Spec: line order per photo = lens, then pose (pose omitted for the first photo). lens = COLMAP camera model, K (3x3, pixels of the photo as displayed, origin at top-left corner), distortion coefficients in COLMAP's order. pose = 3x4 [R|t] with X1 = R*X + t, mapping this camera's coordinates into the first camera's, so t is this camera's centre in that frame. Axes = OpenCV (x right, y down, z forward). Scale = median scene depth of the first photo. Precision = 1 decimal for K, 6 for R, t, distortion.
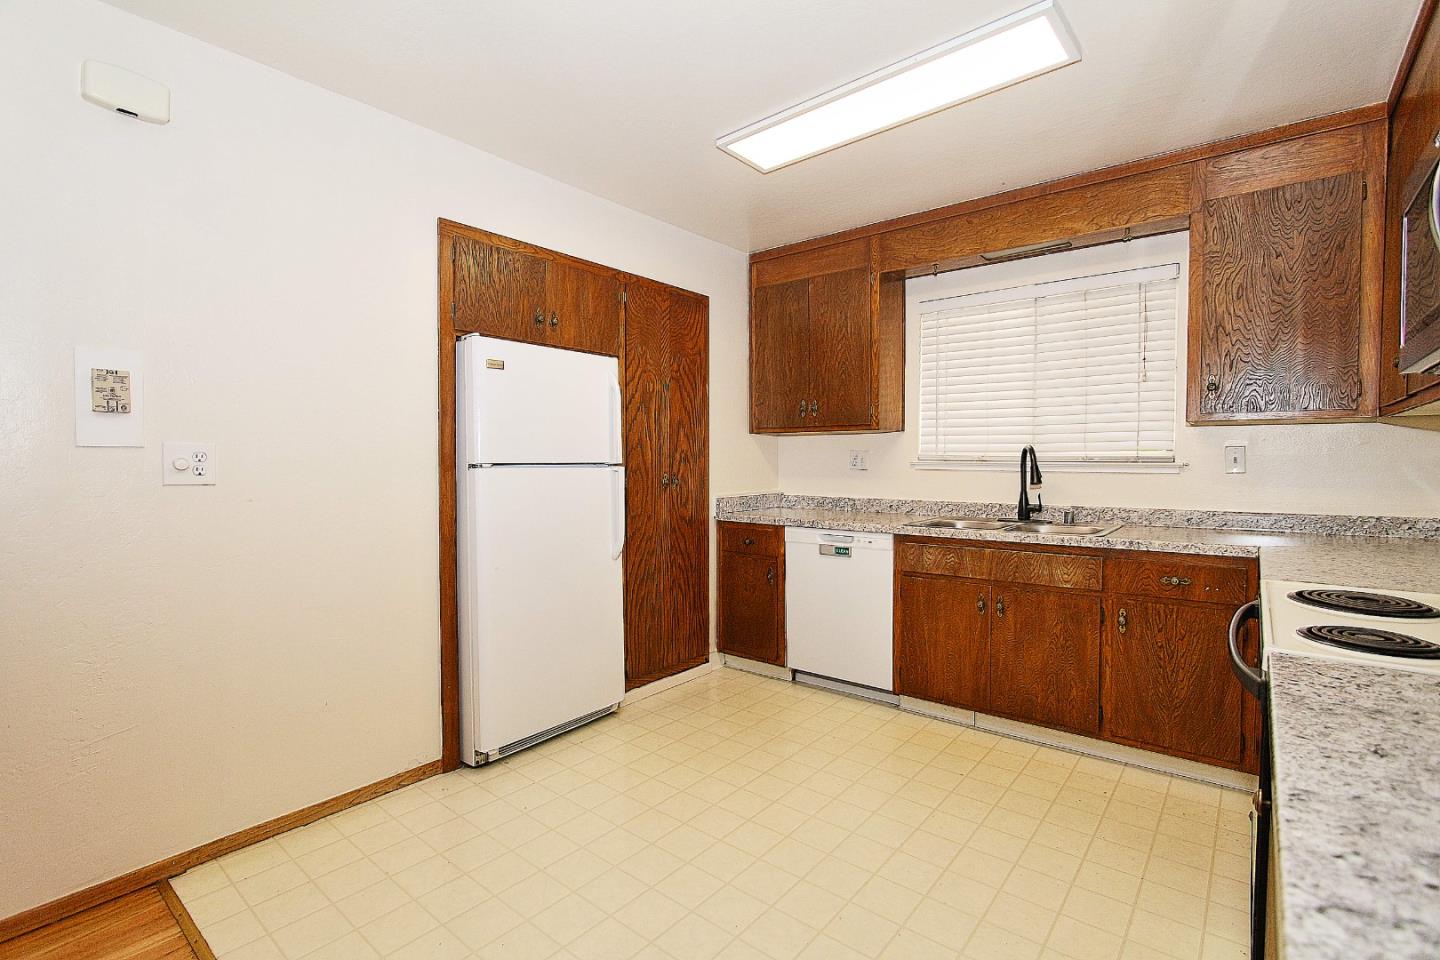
lens RADIAL K [[685.1, 0, 720.0], [0, 685.1, 480.0], [0, 0, 1]] dist [-0.002168, 0.000011]
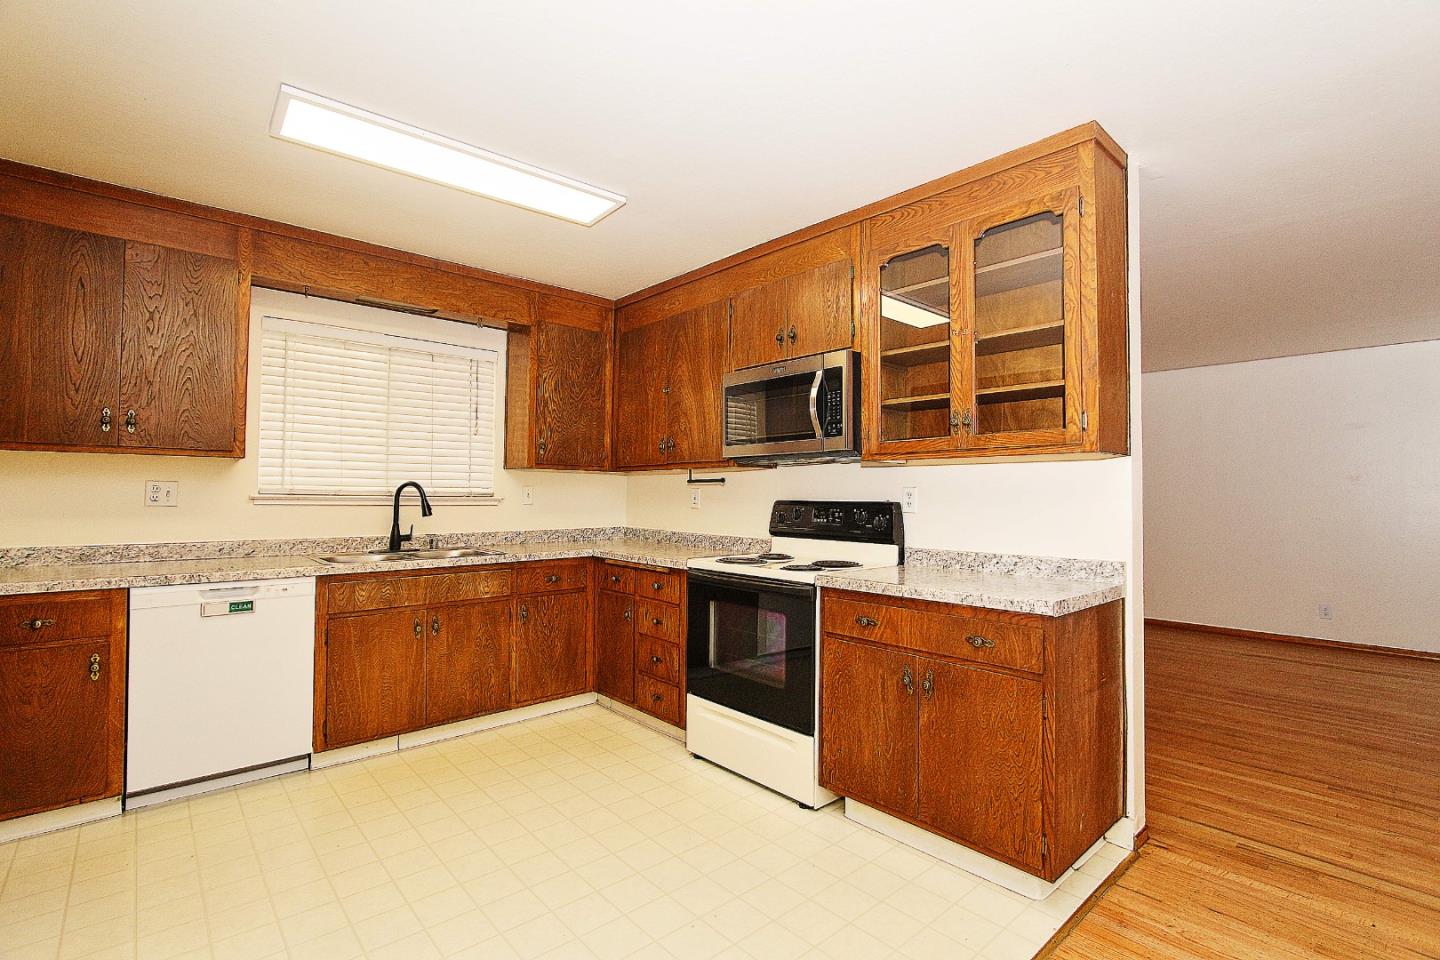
lens RADIAL K [[685.1, 0, 720.0], [0, 685.1, 480.0], [0, 0, 1]] dist [-0.002168, 0.000011]
pose [[0.136493, 0.021004, 0.990418, -0.567906], [0.019796, 0.999518, -0.023925, -0.015856], [-0.990443, 0.022872, 0.136011, 0.340262]]
